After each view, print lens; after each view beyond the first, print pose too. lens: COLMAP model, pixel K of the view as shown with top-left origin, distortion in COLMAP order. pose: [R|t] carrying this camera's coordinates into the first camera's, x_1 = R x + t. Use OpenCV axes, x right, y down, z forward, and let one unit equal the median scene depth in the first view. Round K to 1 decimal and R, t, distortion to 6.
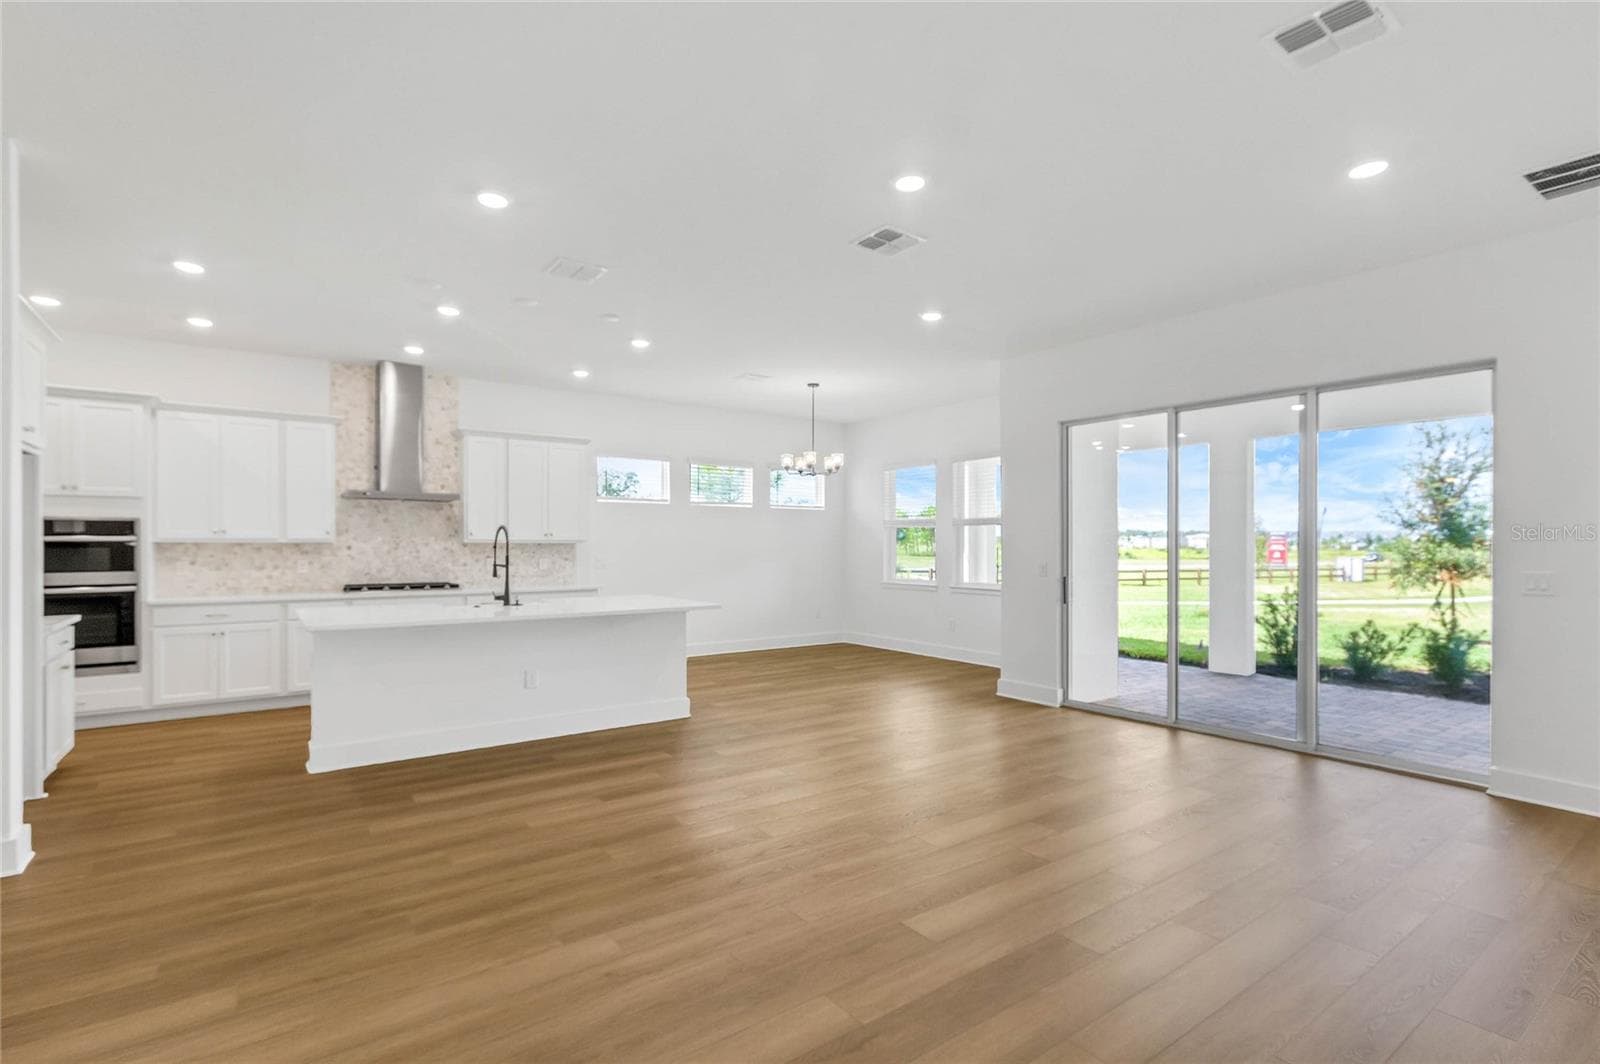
lens RADIAL K [[742.7, 0, 782.8], [0, 742.7, 539.8], [0, 0, 1]] dist [-0.001182, -0.001166]
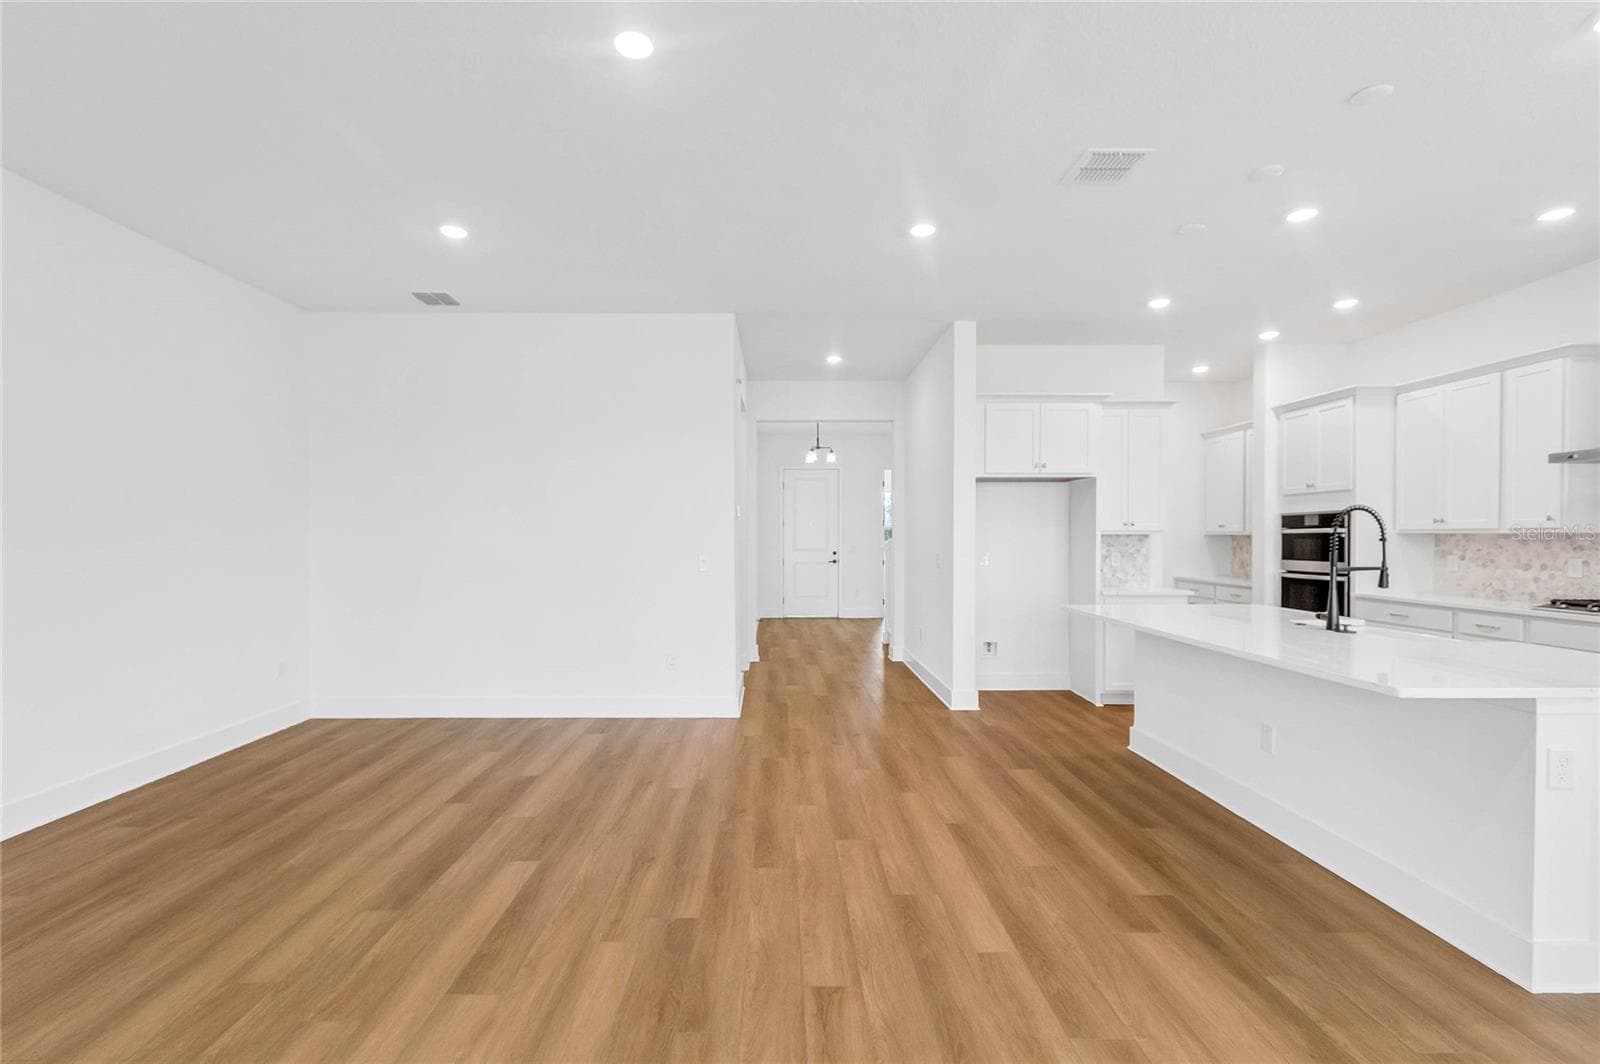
lens RADIAL K [[742.7, 0, 768.4], [0, 742.7, 546.6], [0, 0, 1]] dist [-0.001182, -0.001166]
pose [[-0.587895, 0.011412, -0.808857, 0.377861], [0.005848, 0.999934, 0.009858, 0.005176], [0.808916, 0.001065, -0.587923, 0.843870]]
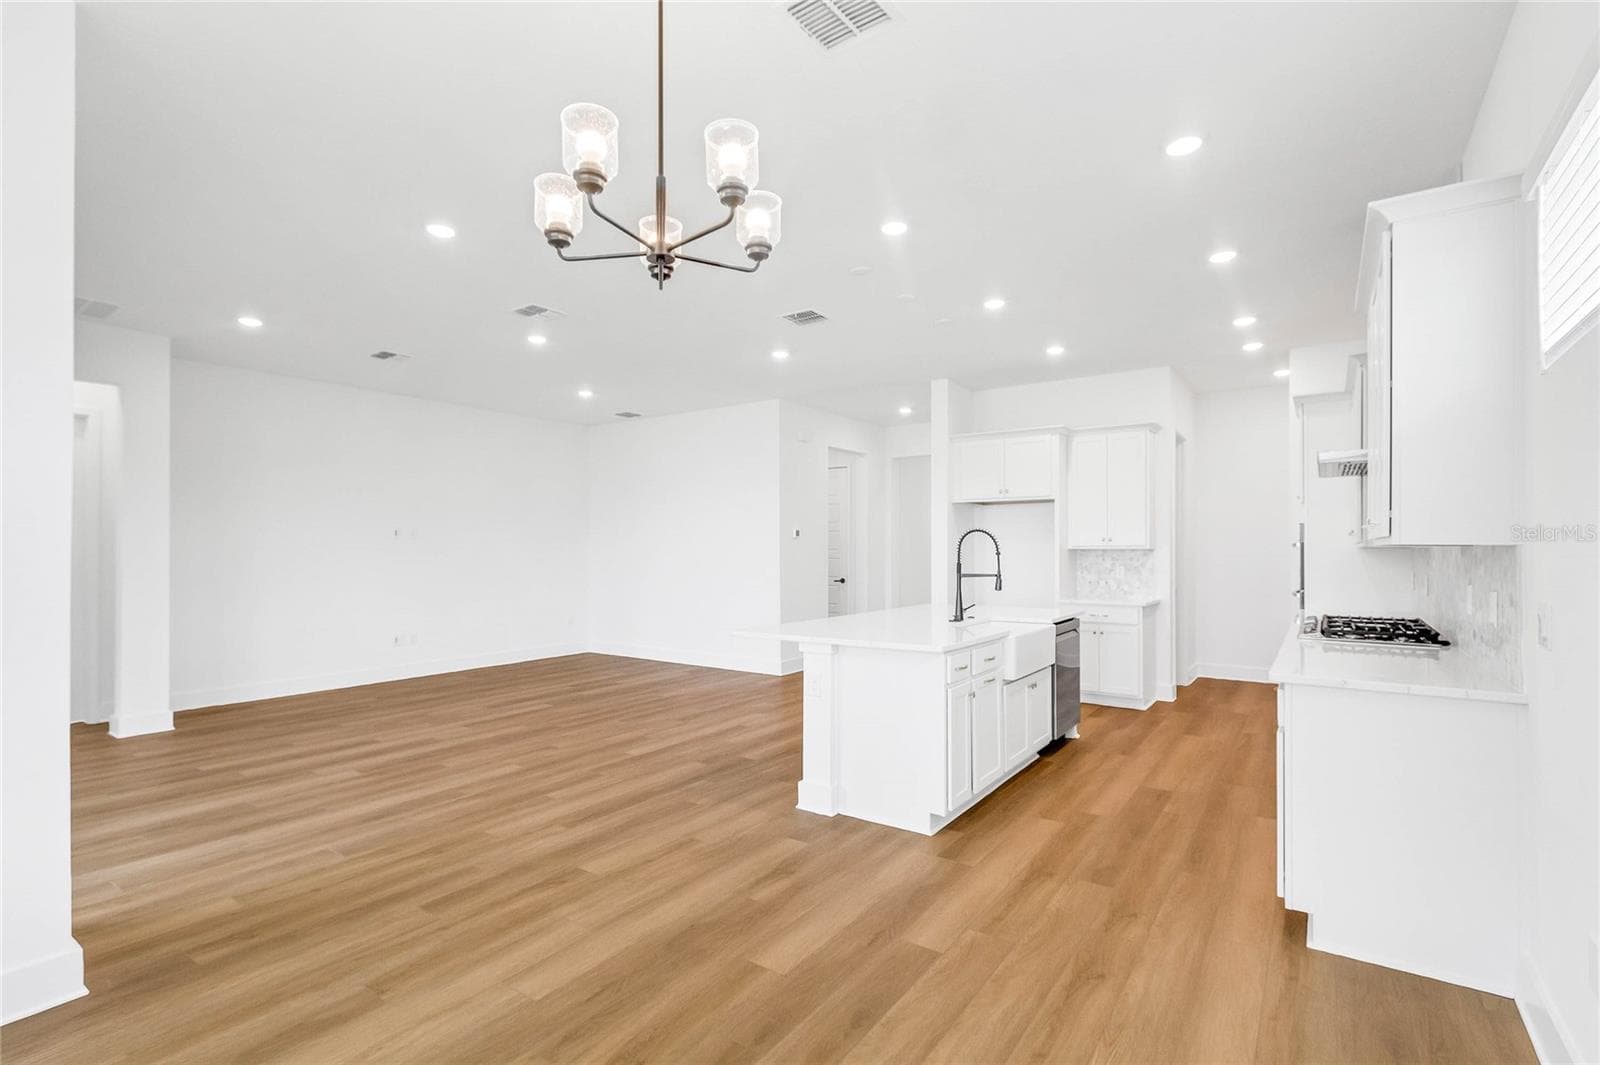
lens RADIAL K [[742.7, 0, 765.1], [0, 742.7, 550.5], [0, 0, 1]] dist [-0.001182, -0.001166]
pose [[-0.953398, 0.000135, -0.301714, 0.096644], [0.002035, 0.999980, -0.005981, 0.008969], [0.301707, -0.006316, -0.953380, 1.520983]]
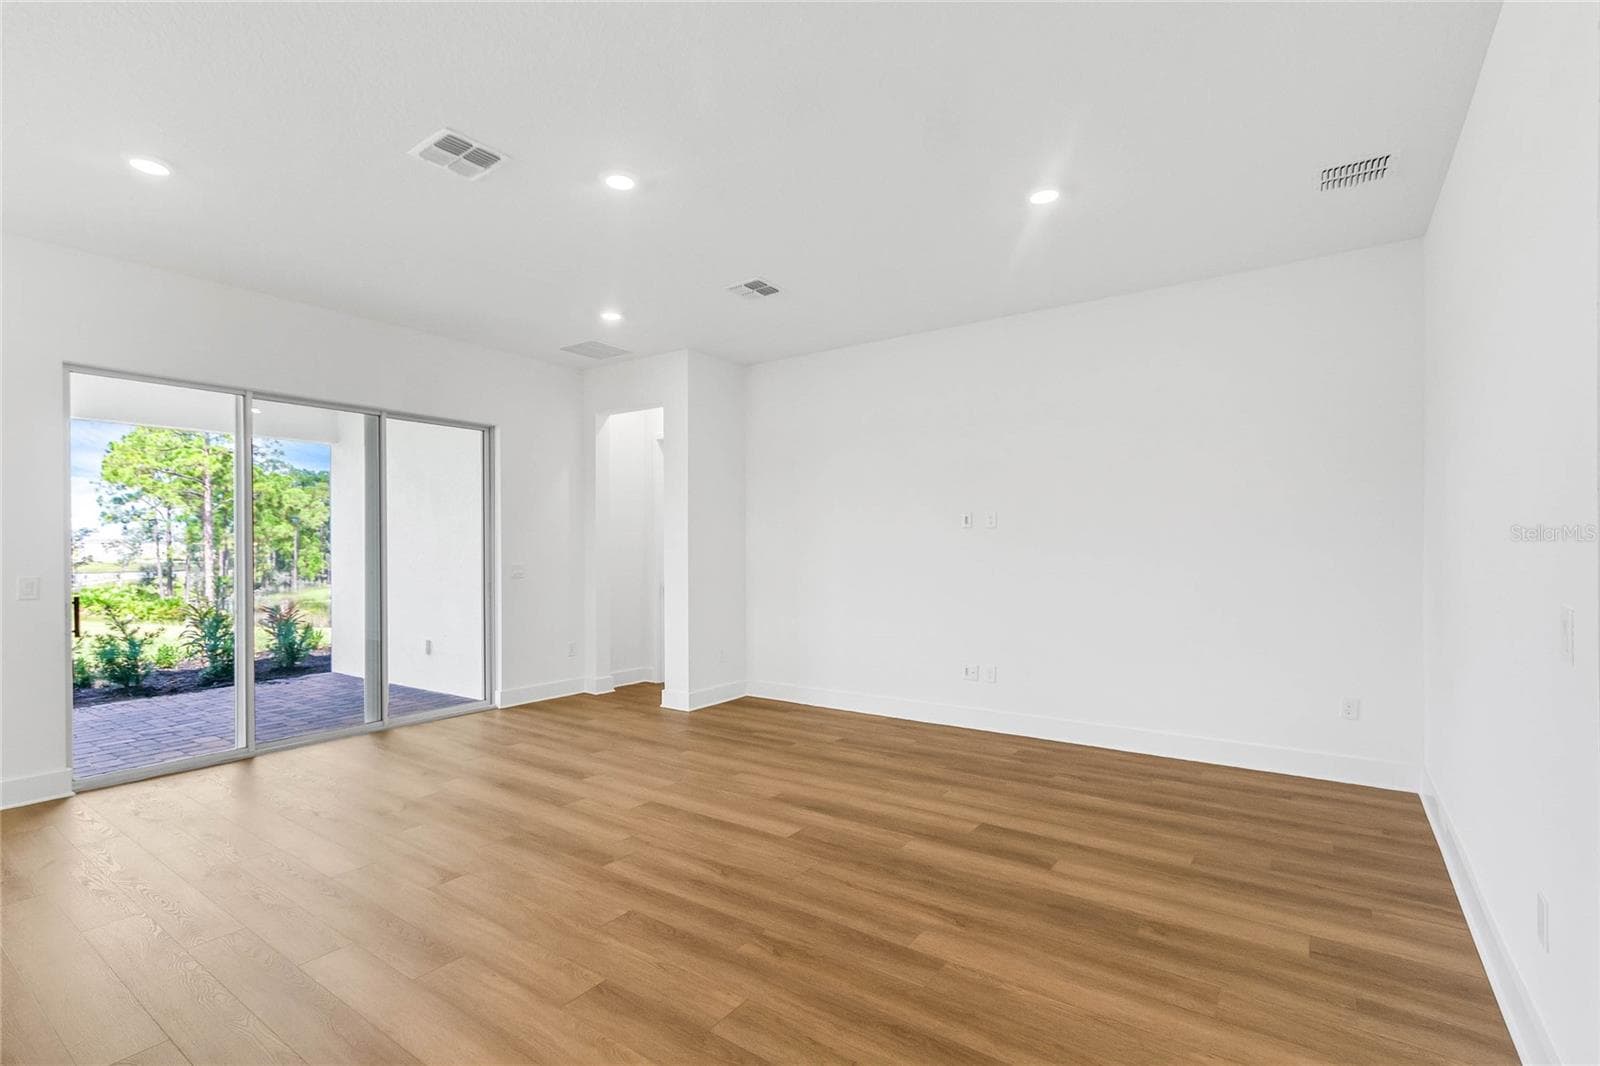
lens RADIAL K [[742.7, 0, 793.0], [0, 742.7, 540.8], [0, 0, 1]] dist [-0.001182, -0.001166]
pose [[-0.325545, 0.006231, 0.945506, -0.459450], [-0.003618, 0.999963, -0.007836, 0.003256], [-0.945520, -0.005972, -0.325510, 0.604779]]
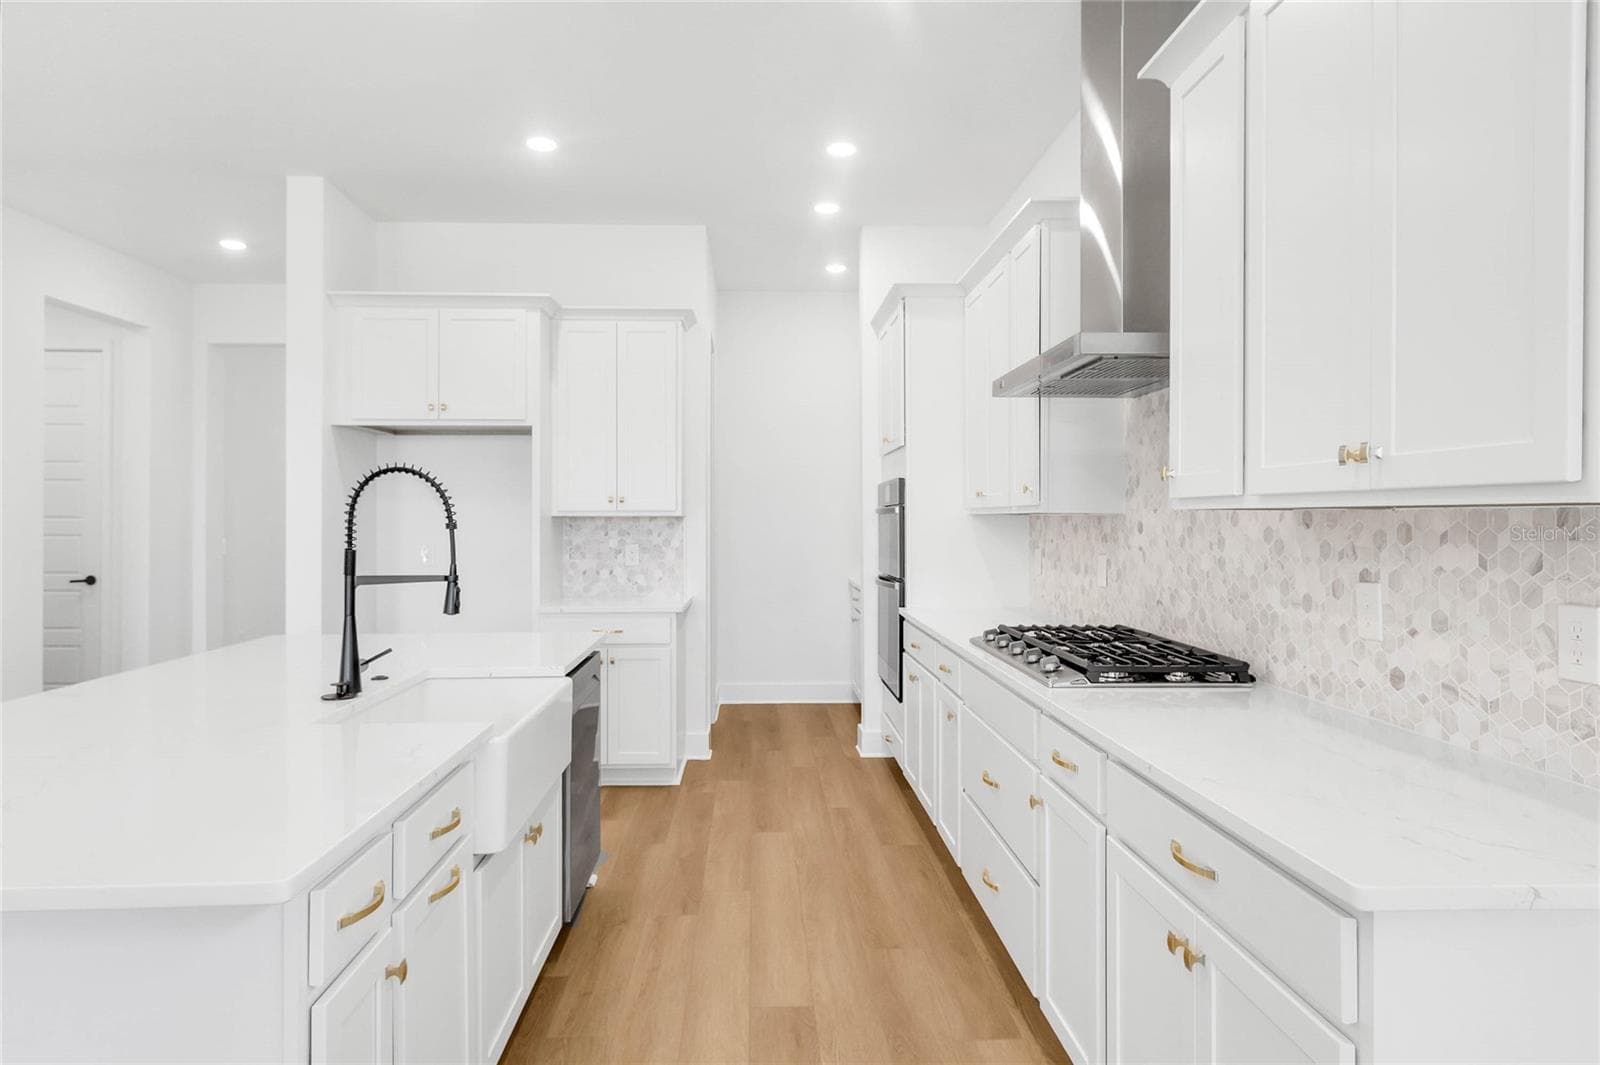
lens RADIAL K [[964.2, 0, 791.1], [0, 964.2, 515.8], [0, 0, 1]] dist [0.020739, 0.000686]
pose [[-0.544974, -0.003057, -0.838447, -0.089823], [0.006001, 0.999954, -0.007546, 0.008129], [0.838431, -0.009144, -0.544930, 1.220485]]
